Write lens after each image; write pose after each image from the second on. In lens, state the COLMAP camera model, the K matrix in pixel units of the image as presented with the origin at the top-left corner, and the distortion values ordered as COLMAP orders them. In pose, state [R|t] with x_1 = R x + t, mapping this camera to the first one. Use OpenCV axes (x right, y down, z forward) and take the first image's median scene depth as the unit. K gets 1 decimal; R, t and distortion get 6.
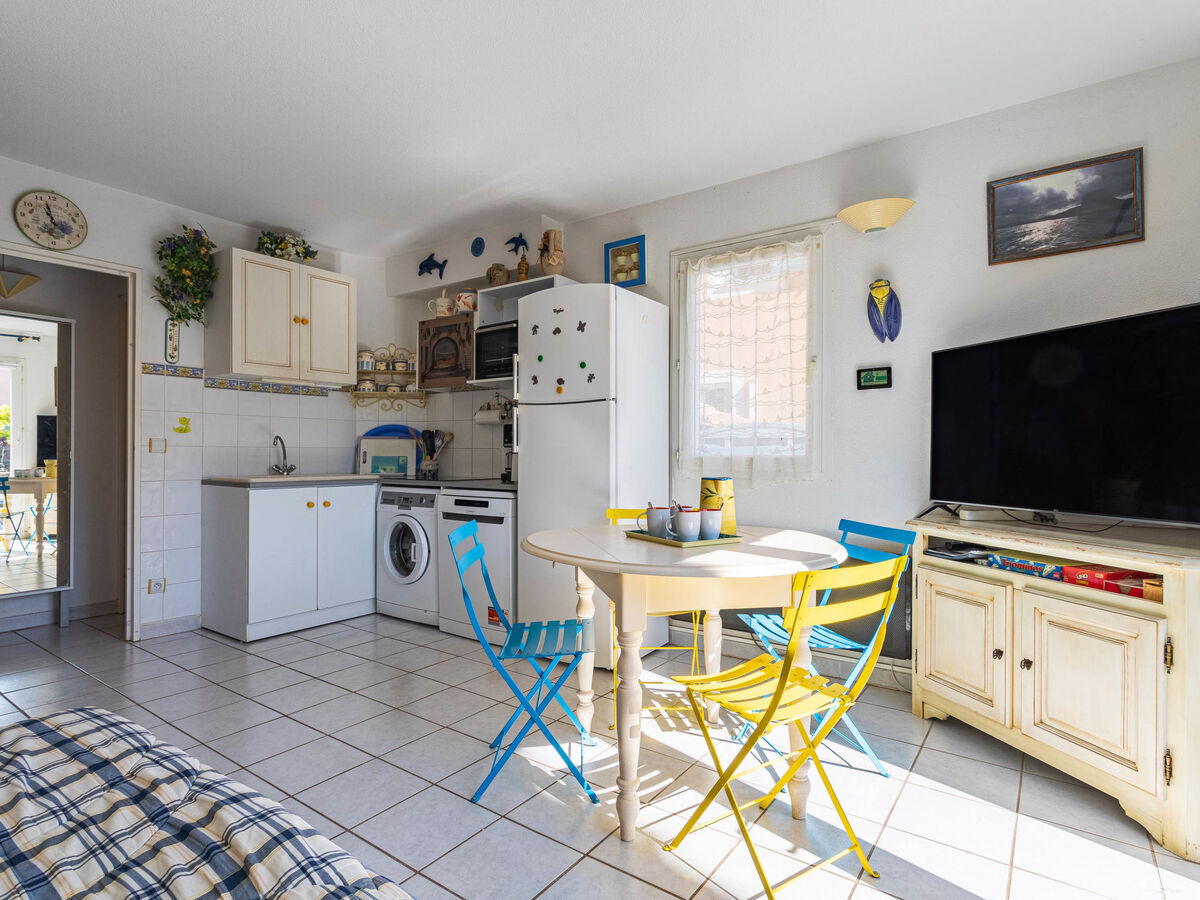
lens RADIAL K [[637.5, 0, 604.4], [0, 637.5, 450.4], [0, 0, 1]] dist [0.002946, 0.000096]
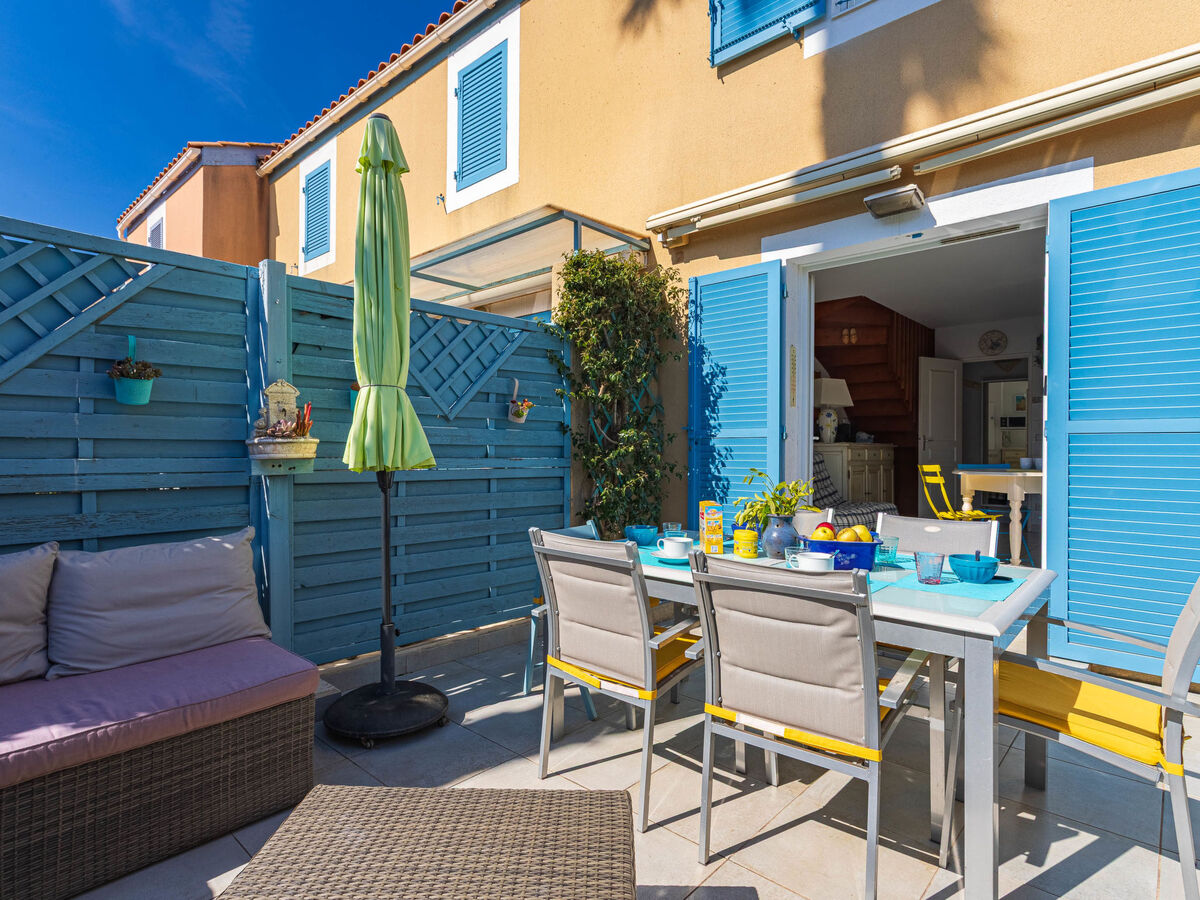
lens RADIAL K [[637.5, 0, 612.6], [0, 637.5, 448.4], [0, 0, 1]] dist [0.002946, 0.000096]
pose [[-0.112086, -0.009680, -0.993651, 1.593089], [-0.002175, 0.999953, -0.009496, 0.053865], [0.993696, 0.001097, -0.112102, -0.126959]]
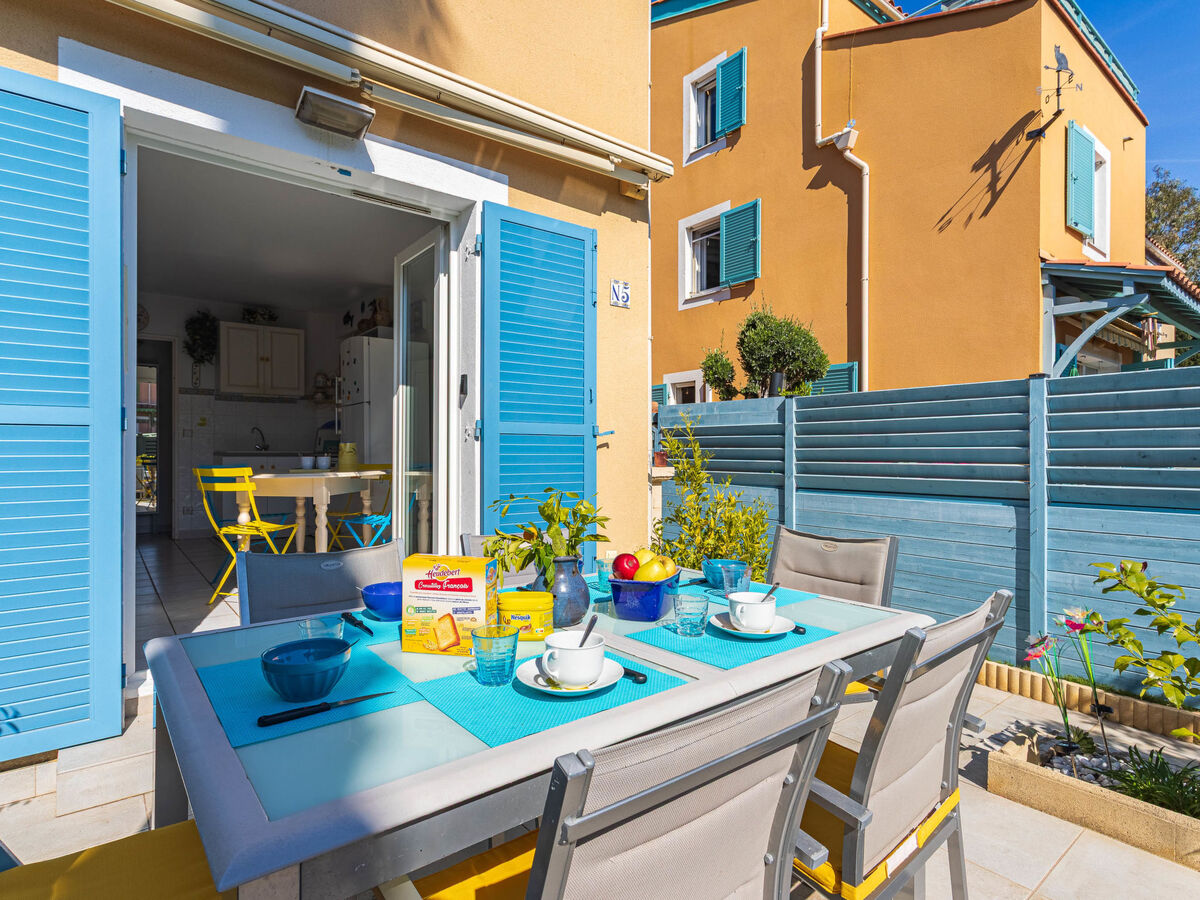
lens RADIAL K [[637.5, 0, 602.0], [0, 637.5, 448.3], [0, 0, 1]] dist [0.002946, 0.000096]
pose [[0.959842, -0.003528, -0.280520, 1.022012], [0.003226, 0.999994, -0.001537, 0.045742], [0.280524, 0.000571, 0.959847, -0.443604]]
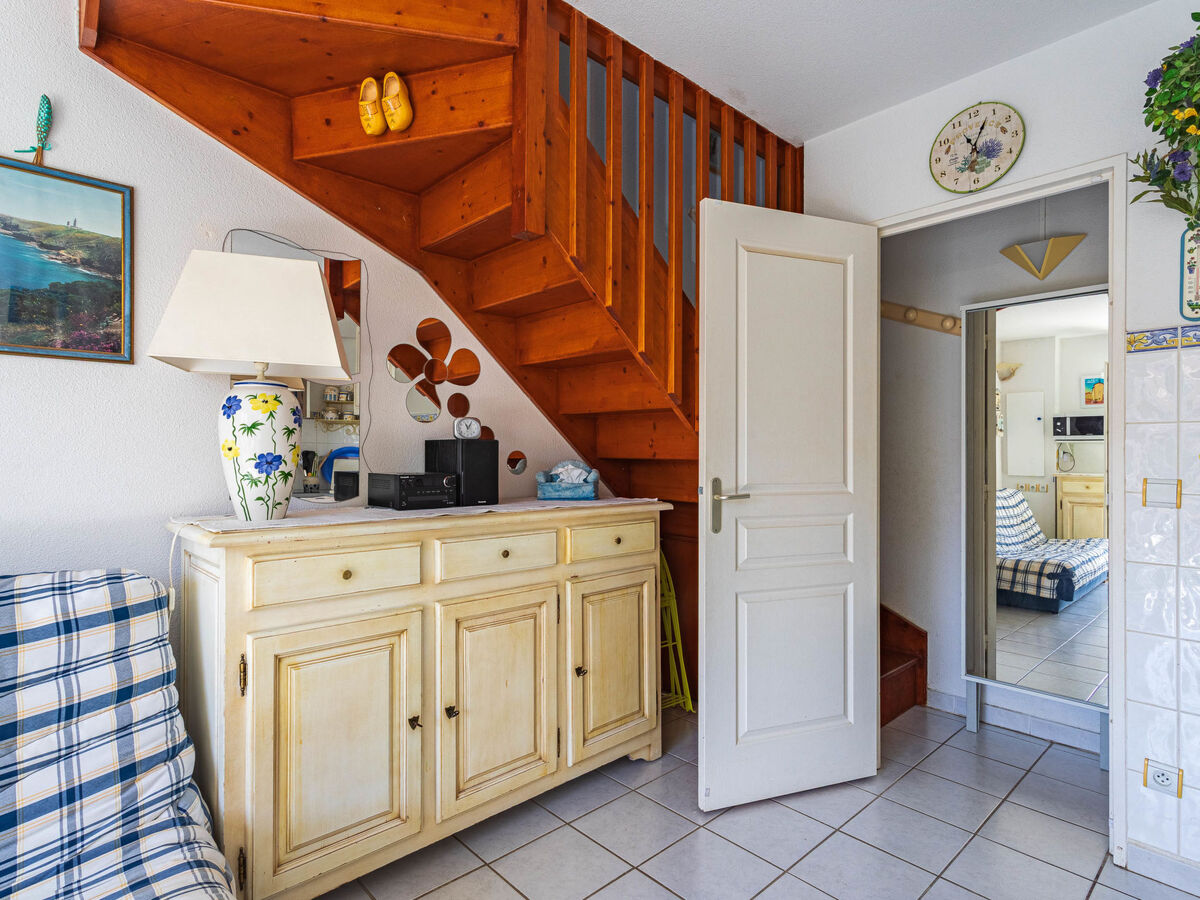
lens RADIAL K [[637.5, 0, 607.3], [0, 637.5, 450.8], [0, 0, 1]] dist [0.002946, 0.000096]
pose [[-0.199736, -0.012415, -0.979771, -0.142029], [-0.002229, 0.999923, -0.012216, -0.036404], [0.979847, -0.000256, -0.199748, 0.742653]]
